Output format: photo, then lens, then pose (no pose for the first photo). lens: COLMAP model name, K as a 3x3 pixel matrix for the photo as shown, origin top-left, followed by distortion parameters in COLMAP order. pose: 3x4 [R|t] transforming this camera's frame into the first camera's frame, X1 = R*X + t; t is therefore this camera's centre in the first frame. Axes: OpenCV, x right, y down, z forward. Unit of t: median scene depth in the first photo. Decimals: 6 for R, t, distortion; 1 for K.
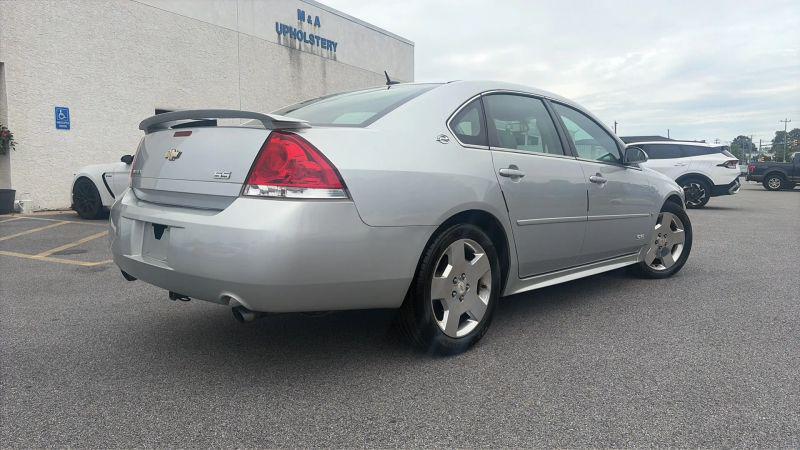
lens RADIAL K [[576.7, 0, 403.5], [0, 576.7, 224.3], [0, 0, 1]] dist [0.049142, -0.049538]
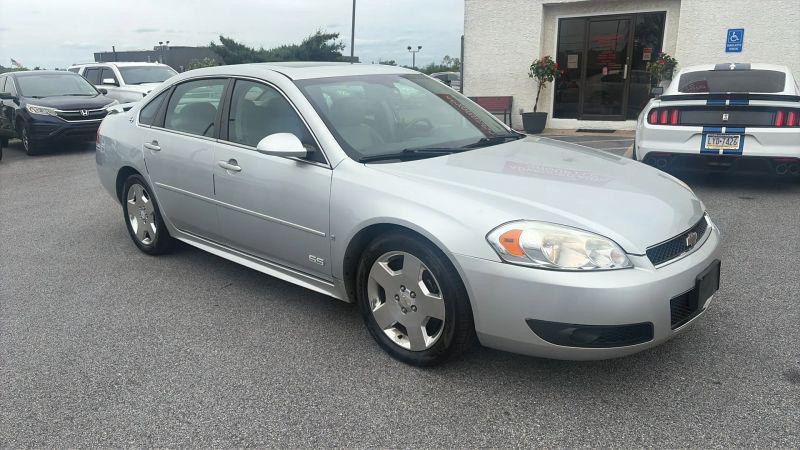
lens RADIAL K [[578.6, 0, 390.0], [0, 578.6, 222.8], [0, 0, 1]] dist [0.053177, -0.057318]
pose [[0.023702, 0.241073, -0.970217, 0.440086], [-0.076553, 0.968078, 0.238672, -0.080062], [0.996784, 0.068616, 0.041400, 0.425595]]
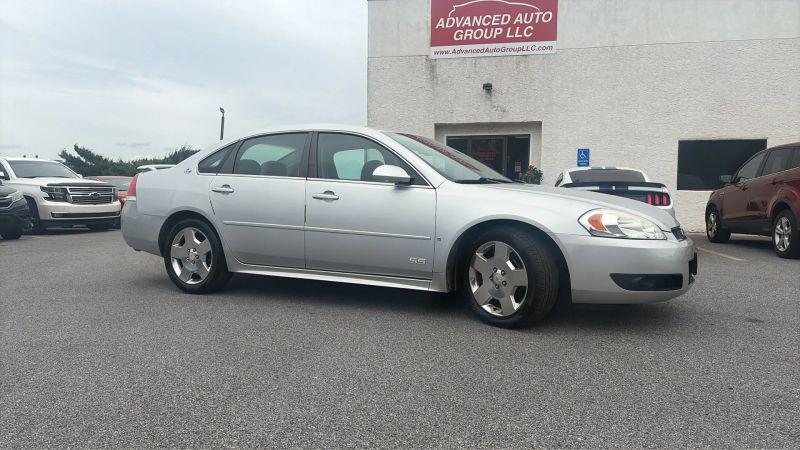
lens RADIAL K [[574.1, 0, 400.0], [0, 574.1, 225.0], [0, 0, 1]] dist [0.047688, -0.032909]
pose [[0.295776, 0.040672, -0.954391, 0.505658], [-0.095684, 0.995330, 0.012763, -0.017277], [0.950453, 0.087545, 0.298287, 0.282387]]
